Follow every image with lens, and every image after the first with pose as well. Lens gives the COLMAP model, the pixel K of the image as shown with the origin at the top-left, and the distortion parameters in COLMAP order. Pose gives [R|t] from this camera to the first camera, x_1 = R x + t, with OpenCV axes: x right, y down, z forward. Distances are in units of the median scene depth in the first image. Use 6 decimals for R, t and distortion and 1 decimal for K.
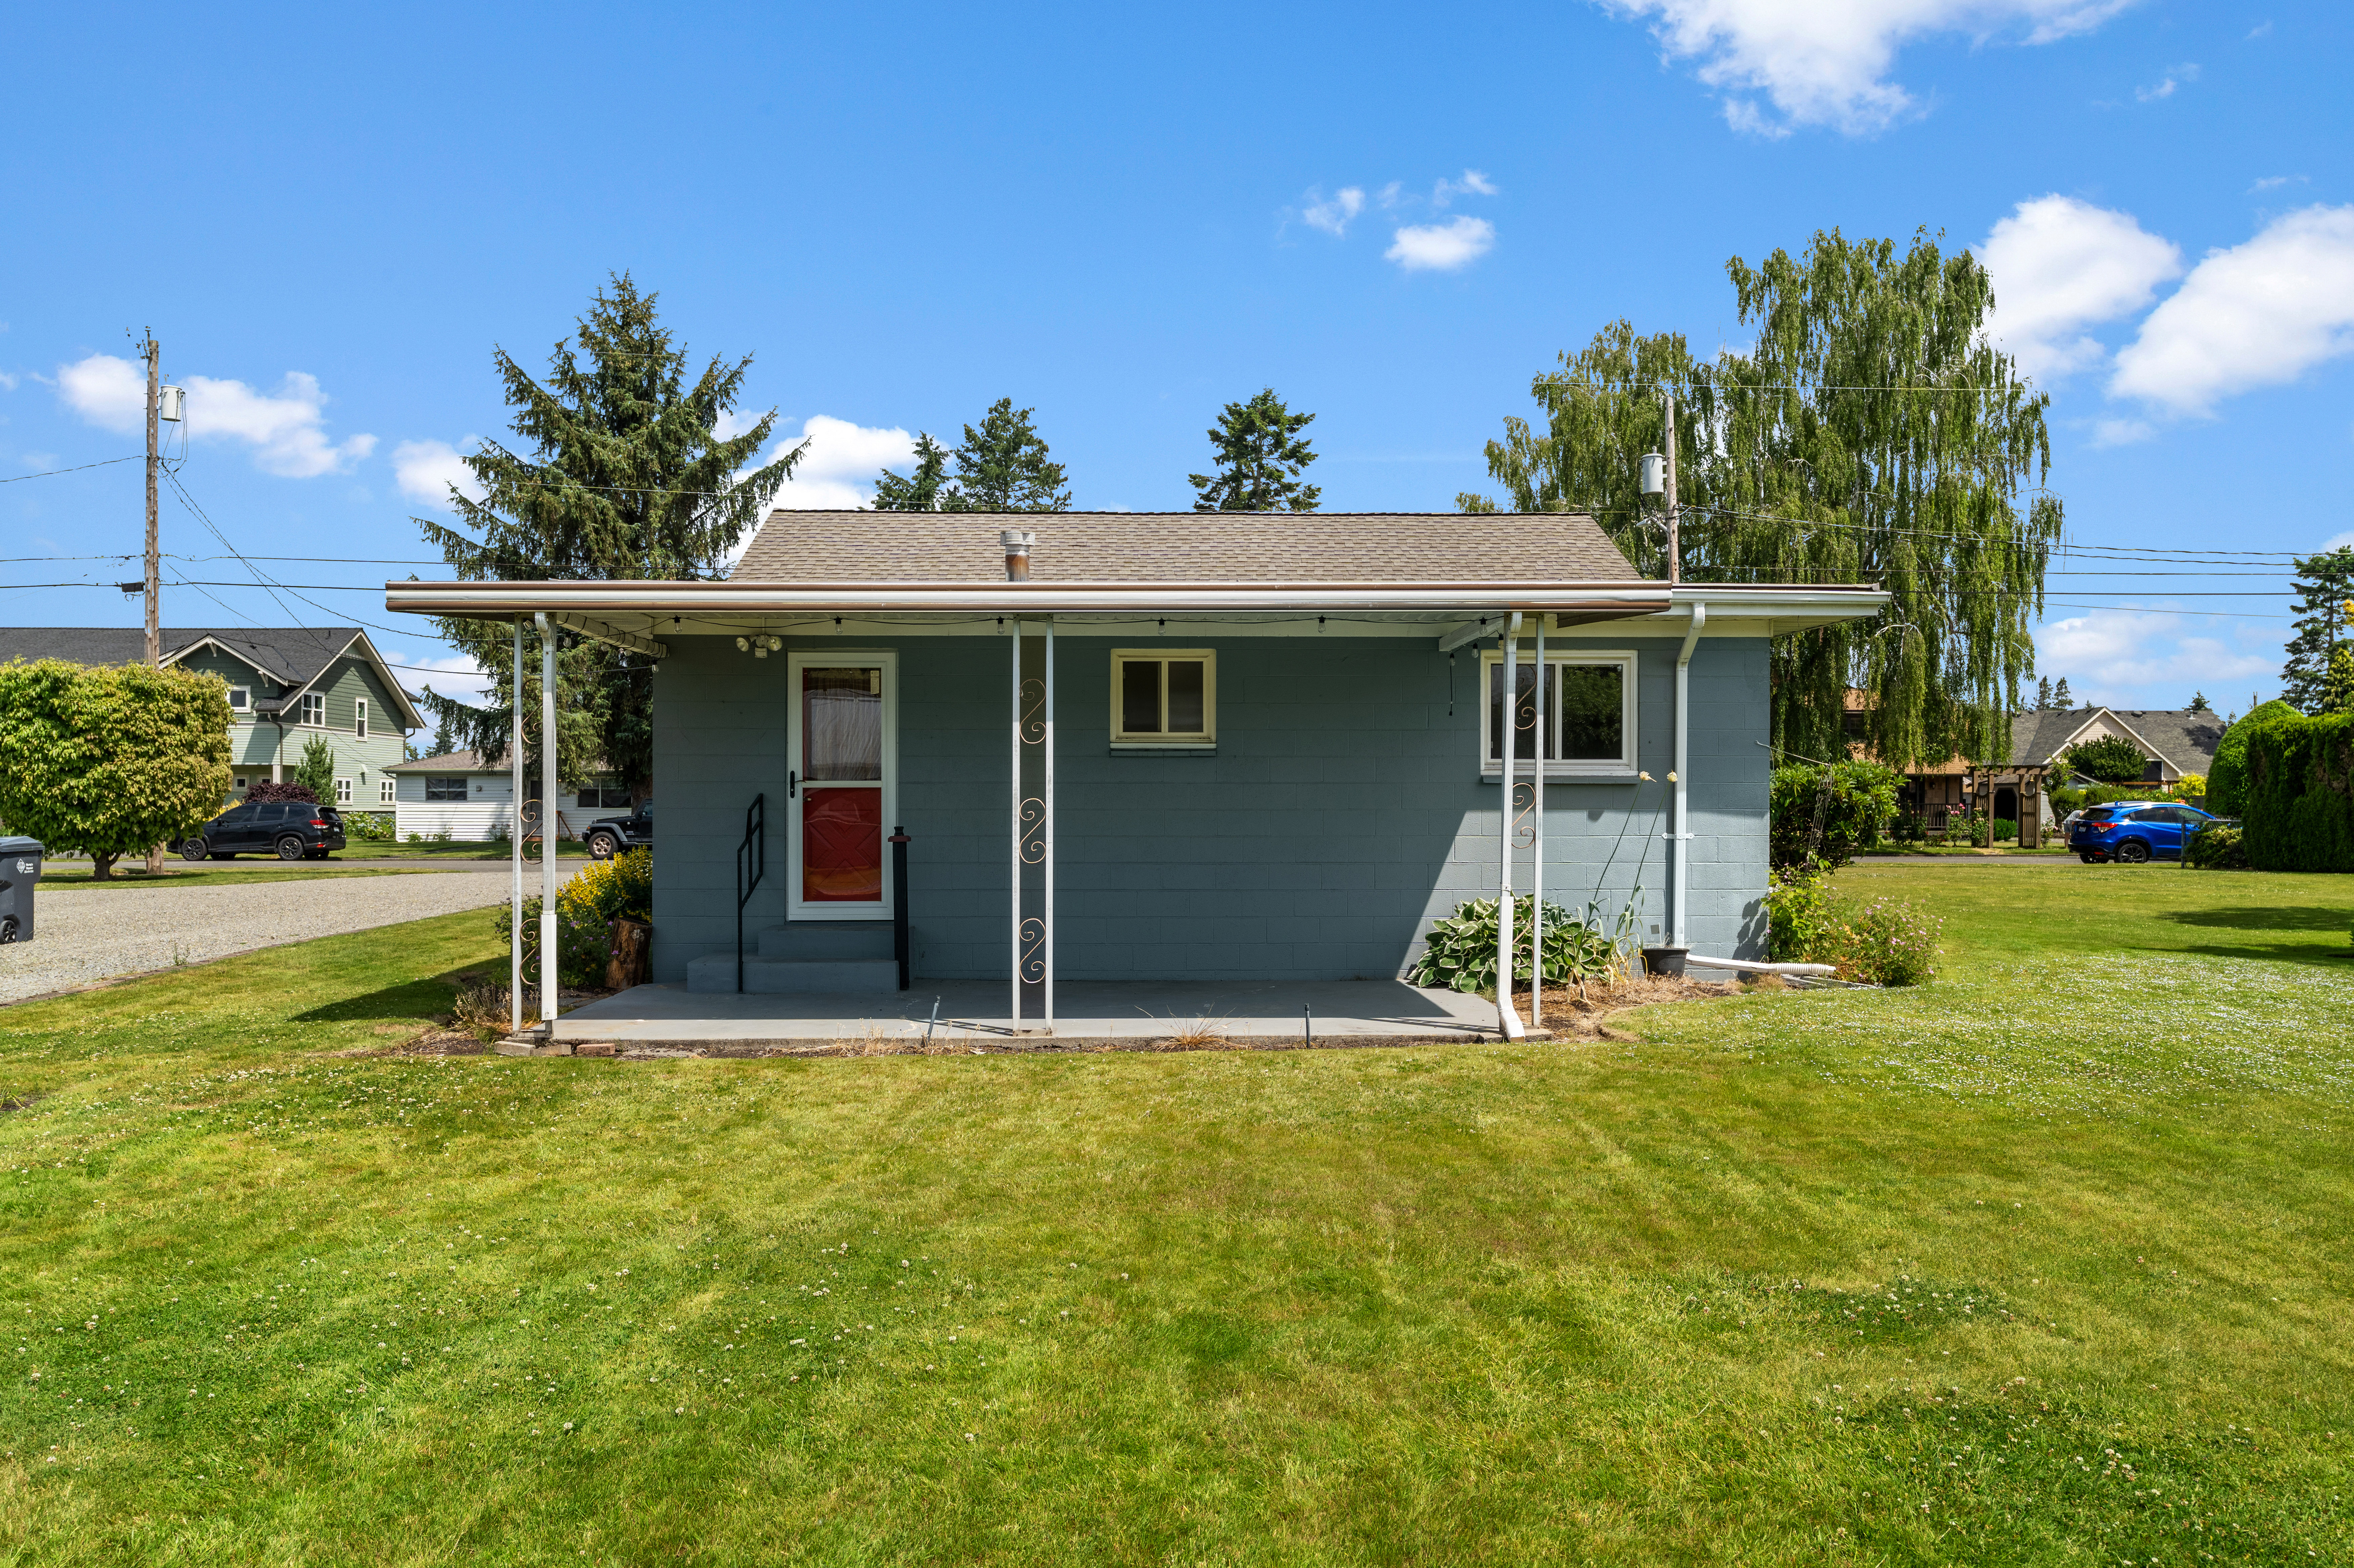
lens RADIAL K [[1715.1, 0, 1177.0], [0, 1715.1, 784.0], [0, 0, 1]] dist [-0.001900, 0.000947]
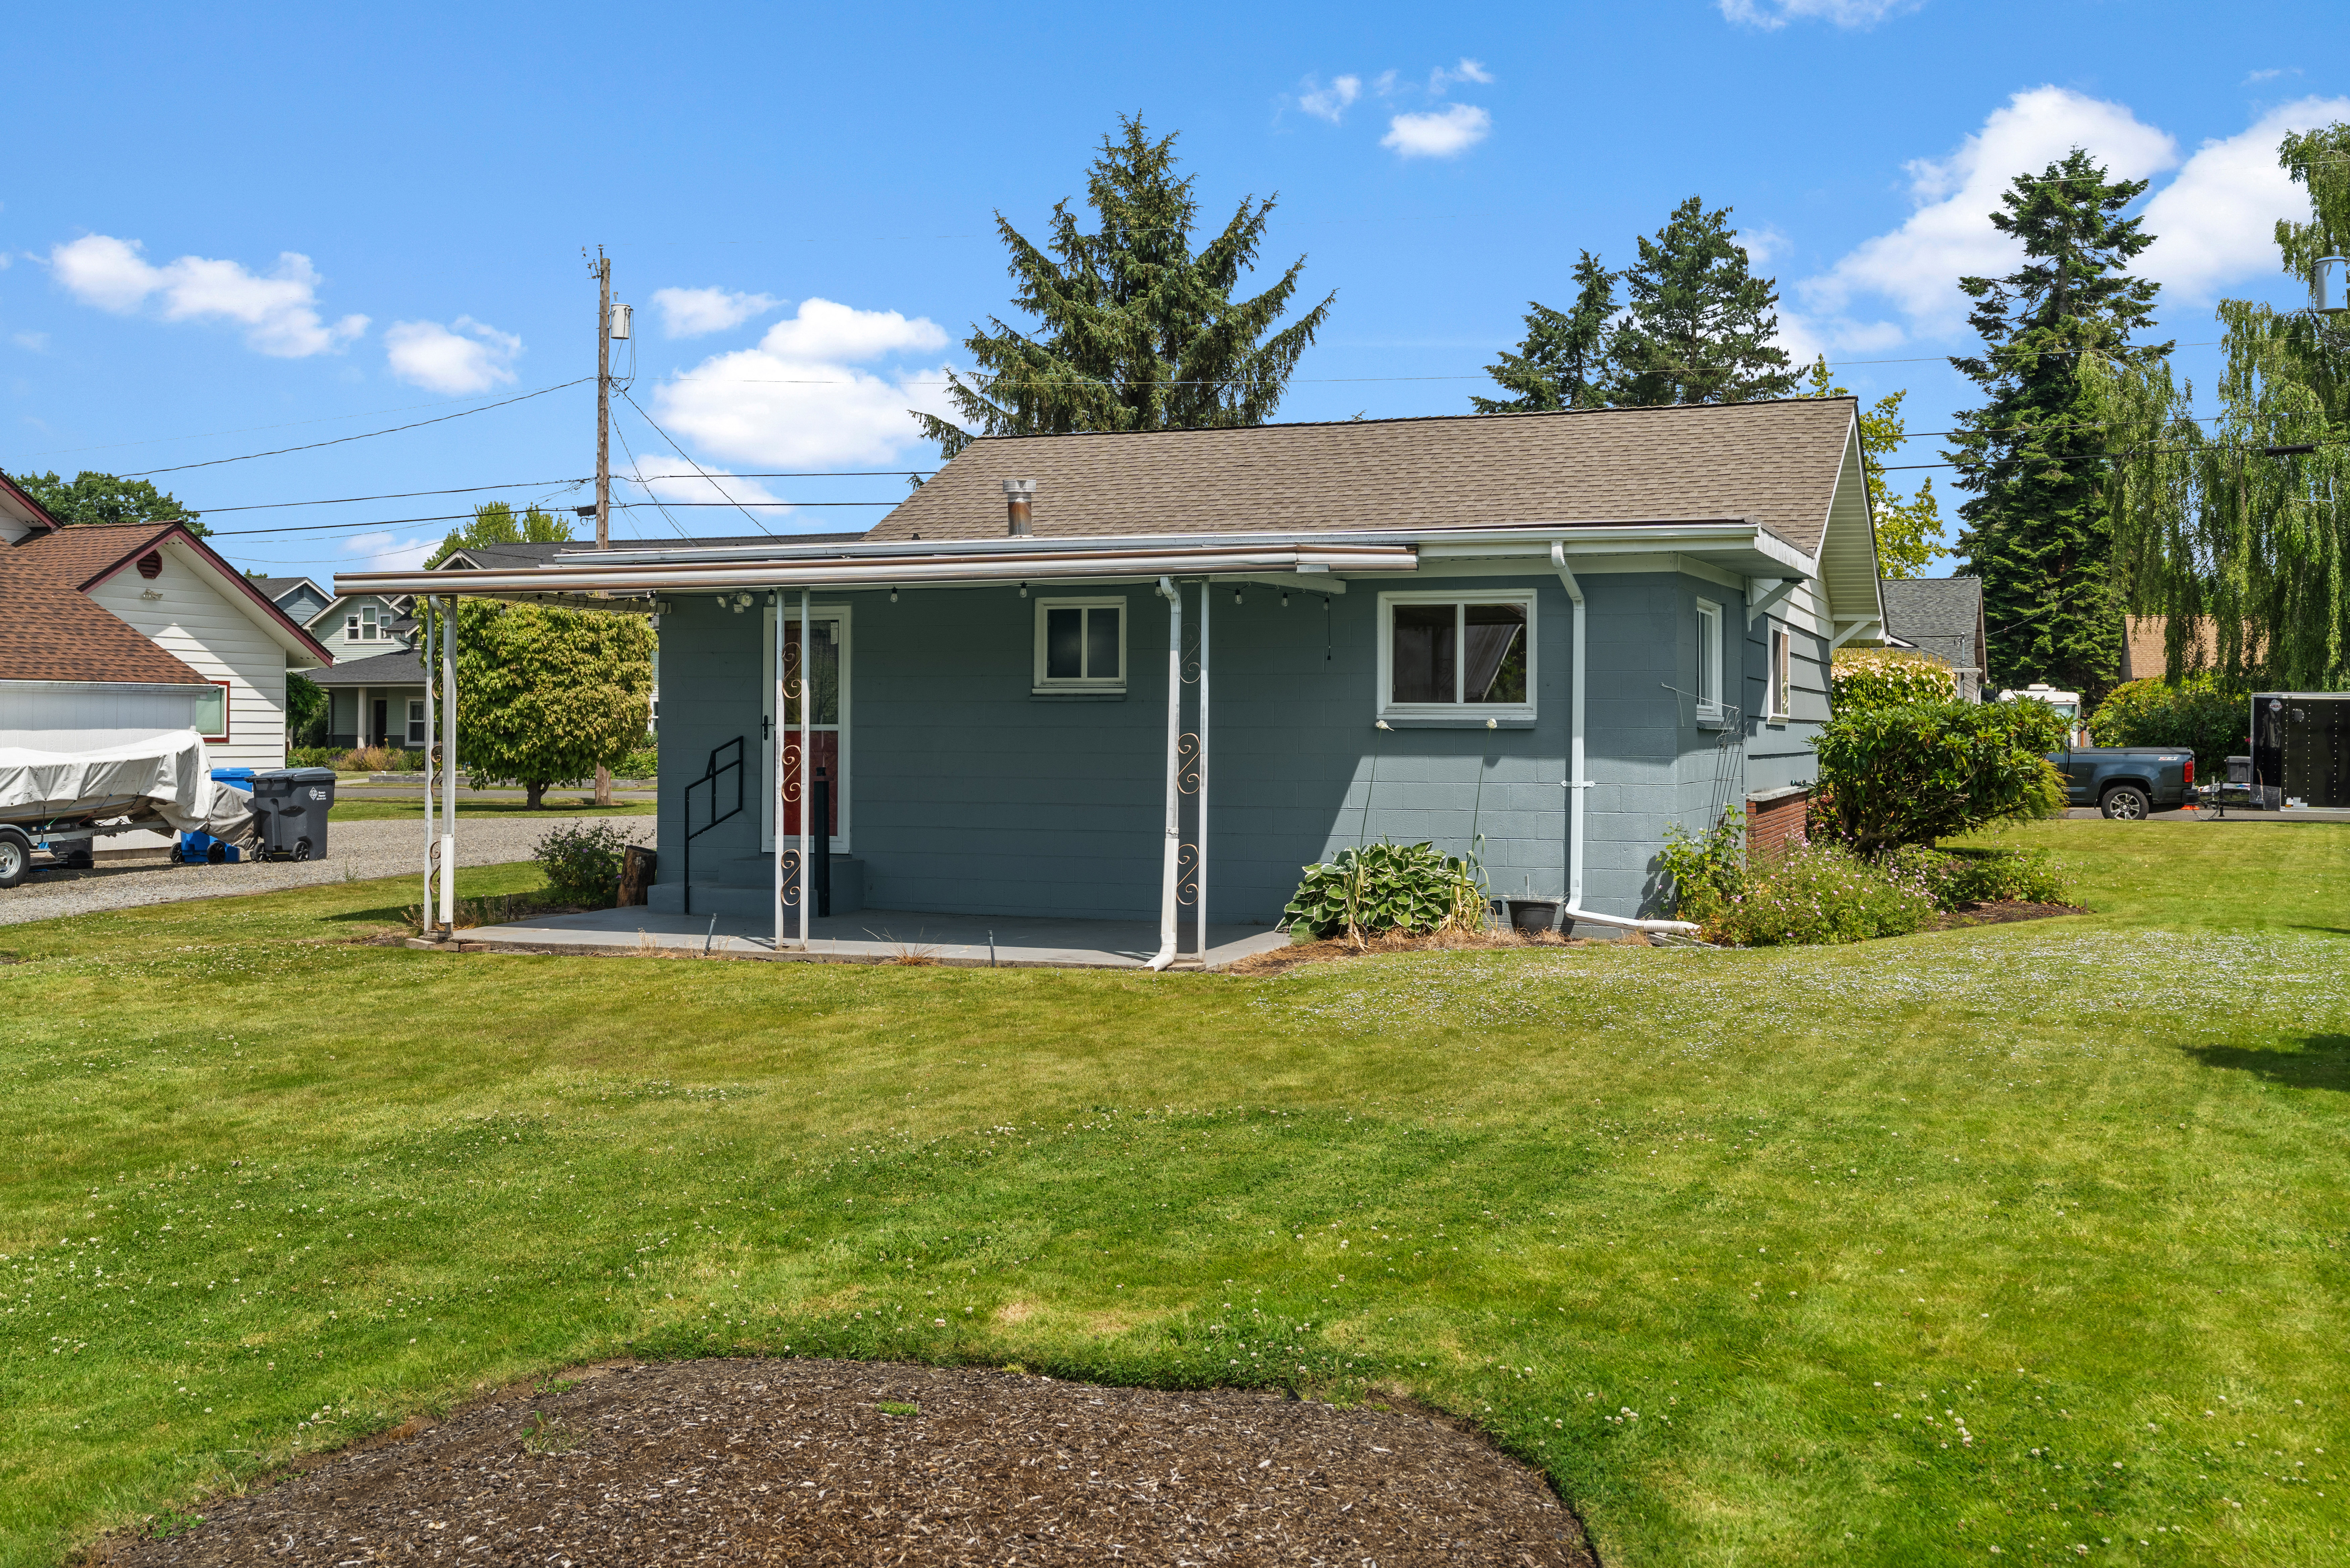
lens RADIAL K [[2315.7, 0, 1168.0], [0, 2315.7, 649.9], [0, 0, 1]] dist [0.011791, -0.005629]
pose [[0.923991, -0.010185, -0.382279, 0.232454], [0.001907, 0.999756, -0.022028, -0.006464], [0.382410, 0.019625, 0.923784, -0.108388]]
